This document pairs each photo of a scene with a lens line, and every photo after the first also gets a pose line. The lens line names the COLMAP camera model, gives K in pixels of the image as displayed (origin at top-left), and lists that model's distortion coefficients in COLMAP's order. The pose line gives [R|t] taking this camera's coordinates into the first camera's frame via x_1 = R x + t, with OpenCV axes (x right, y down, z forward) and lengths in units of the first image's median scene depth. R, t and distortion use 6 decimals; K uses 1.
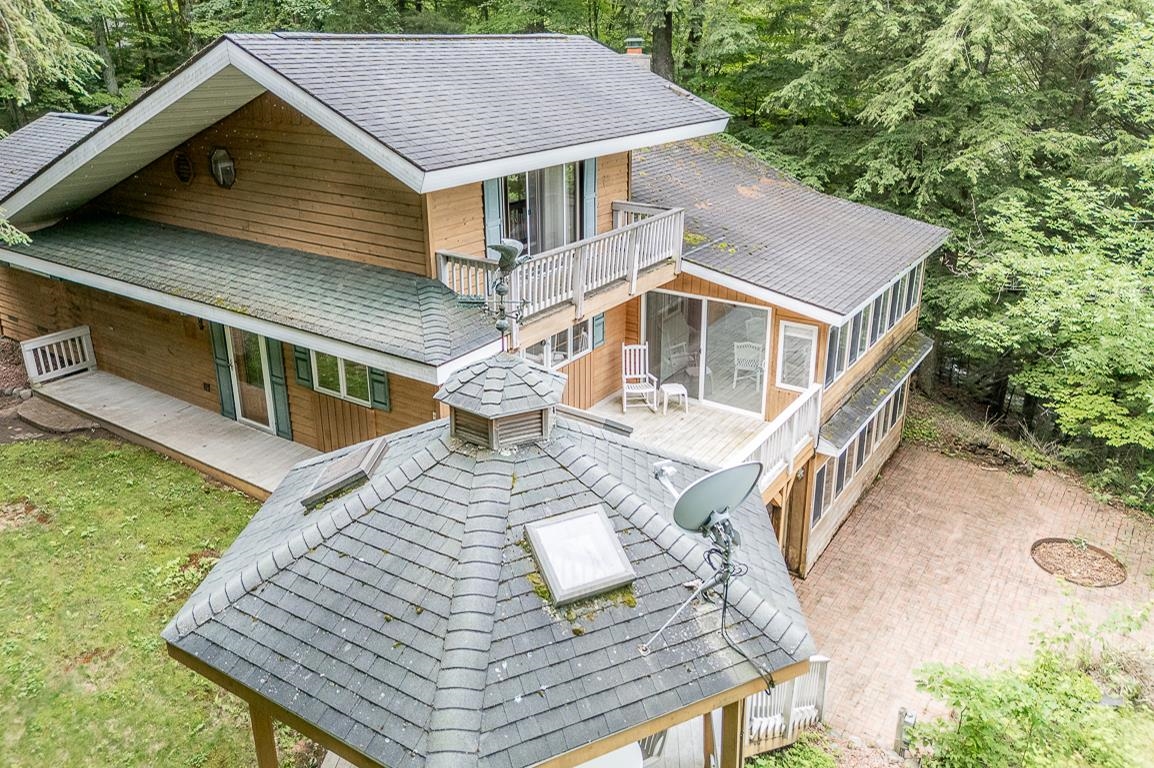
lens RADIAL K [[876.2, 0, 605.4], [0, 876.2, 345.6], [0, 0, 1]] dist [0.028067, -0.036426]
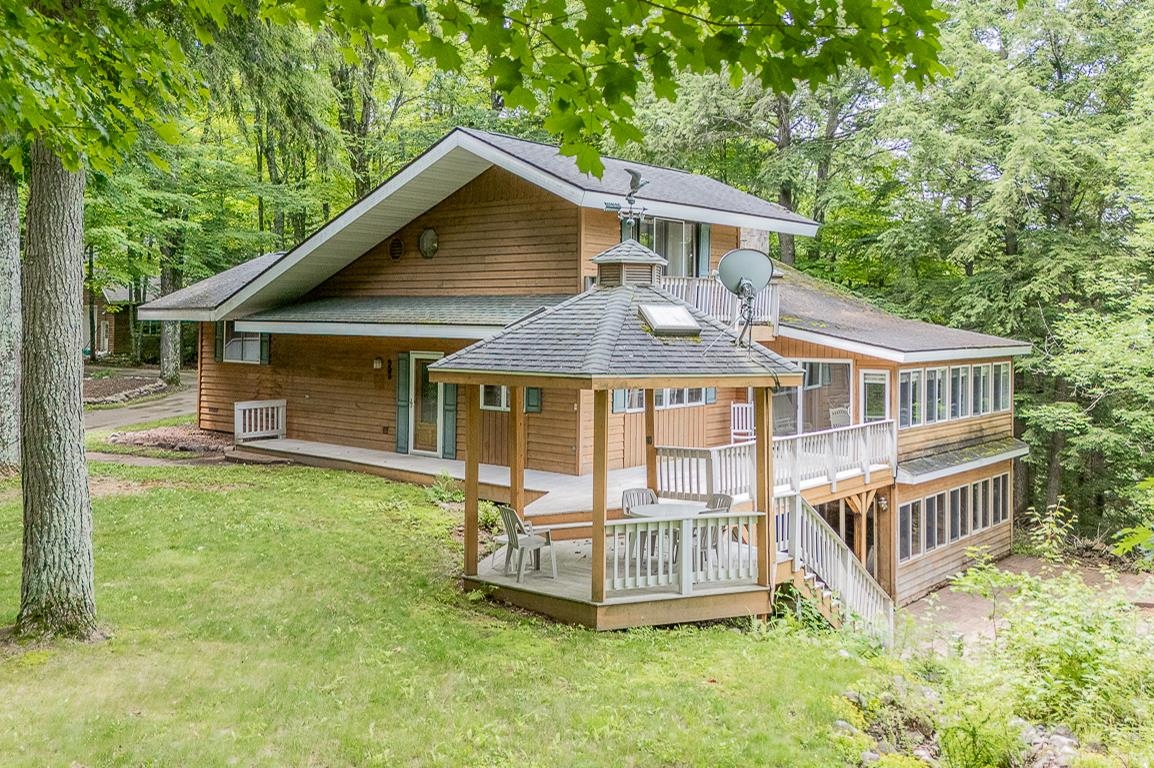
lens RADIAL K [[1031.7, 0, 685.7], [0, 1031.7, 299.4], [0, 0, 1]] dist [0.064034, -0.091002]
pose [[0.997459, 0.000096, -0.071242, 0.060413], [-0.024623, 0.938837, -0.343480, 0.368550], [0.066852, 0.344362, 0.936454, -0.376755]]
